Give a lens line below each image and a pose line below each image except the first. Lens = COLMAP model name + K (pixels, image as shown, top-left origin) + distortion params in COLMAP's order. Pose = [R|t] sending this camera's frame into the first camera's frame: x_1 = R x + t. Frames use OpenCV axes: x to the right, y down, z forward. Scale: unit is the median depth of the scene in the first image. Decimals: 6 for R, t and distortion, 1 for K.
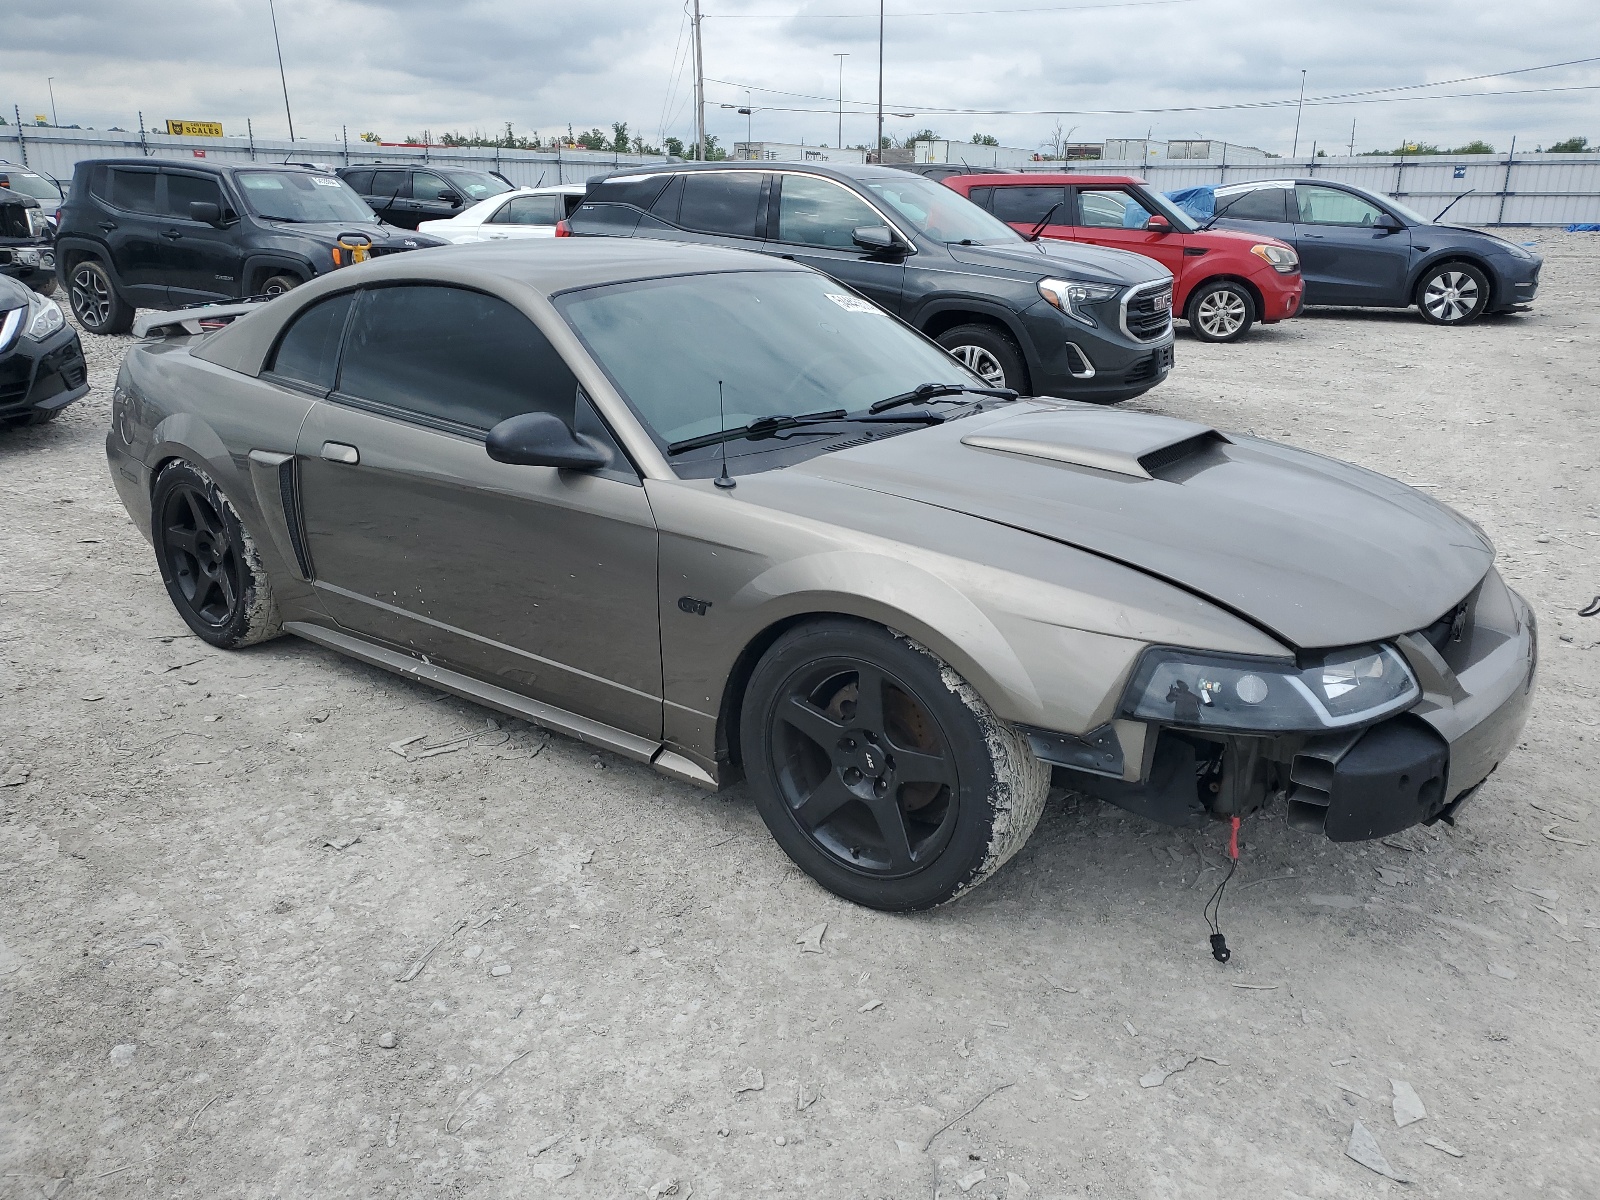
lens RADIAL K [[1218.1, 0, 800.0], [0, 1218.1, 600.0], [0, 0, 1]] dist [0.046803, -0.000435]
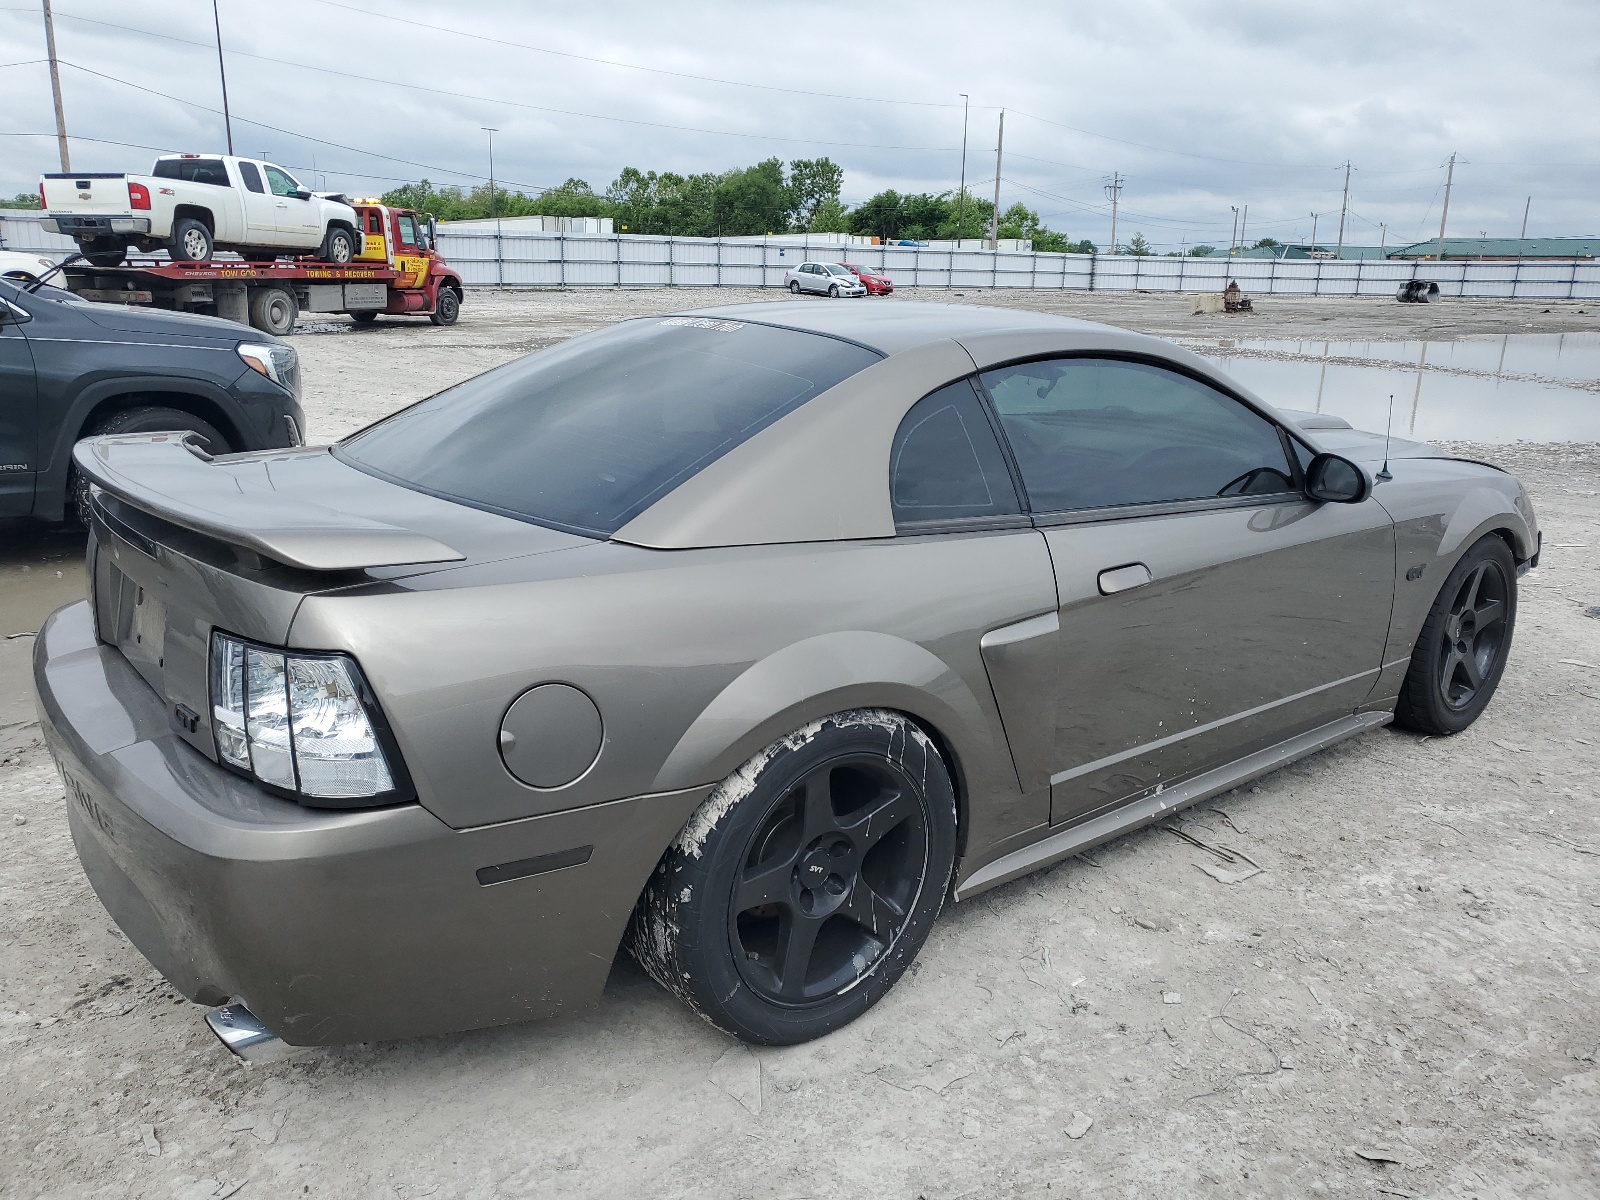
lens RADIAL K [[1218.1, 0, 800.0], [0, 1218.1, 600.0], [0, 0, 1]] dist [0.046803, -0.000435]
pose [[0.213785, -0.235886, 0.947973, -1.219546], [0.274958, 0.945706, 0.173314, -0.314298], [-0.937387, 0.223601, 0.267037, 1.045060]]
